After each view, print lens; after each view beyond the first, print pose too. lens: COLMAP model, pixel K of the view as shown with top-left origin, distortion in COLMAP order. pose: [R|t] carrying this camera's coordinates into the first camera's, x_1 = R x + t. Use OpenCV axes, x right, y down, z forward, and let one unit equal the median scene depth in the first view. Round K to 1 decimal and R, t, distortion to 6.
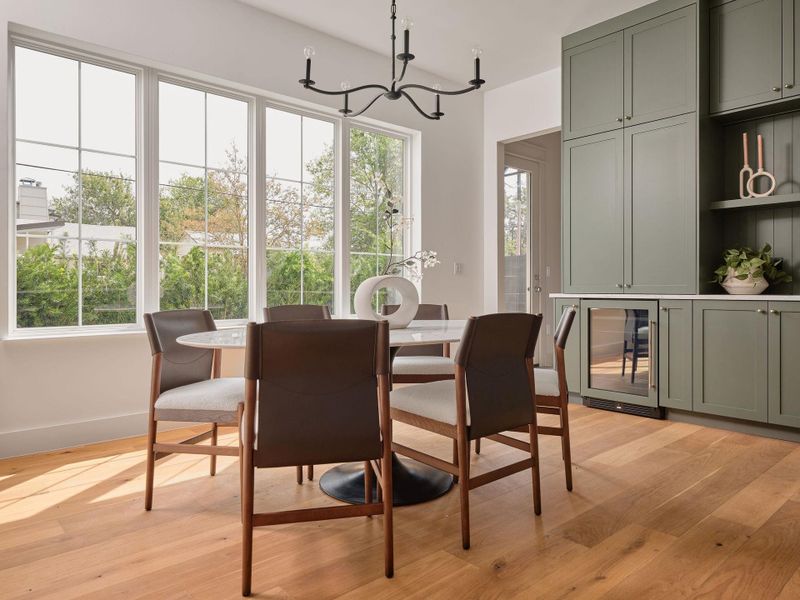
lens RADIAL K [[556.4, 0, 401.5], [0, 556.4, 293.7], [0, 0, 1]] dist [-0.003289, -0.001597]
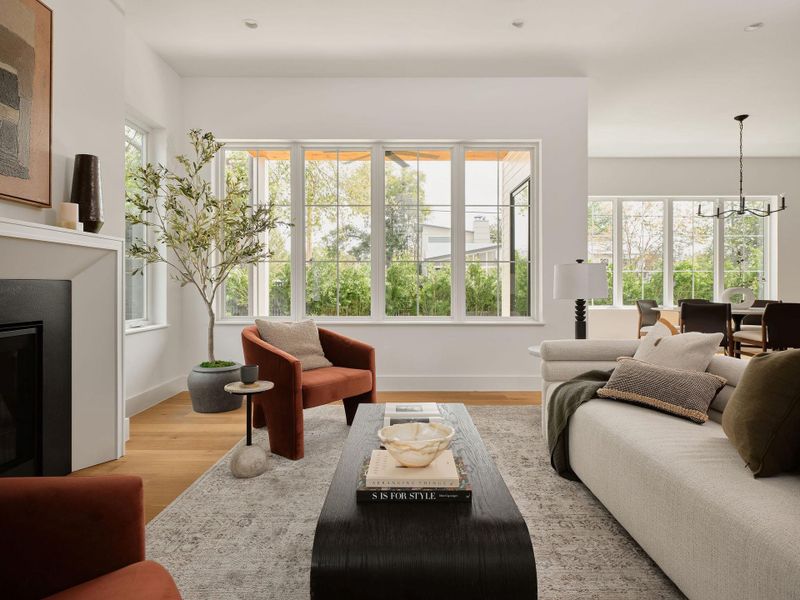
lens RADIAL K [[457.8, 0, 398.7], [0, 457.8, 287.5], [0, 0, 1]] dist [-0.000368, 0.001152]
pose [[0.744872, 0.001669, -0.667205, 0.136998], [-0.005797, 0.999975, -0.003971, -0.010339], [0.667182, 0.006826, 0.744864, -0.987323]]
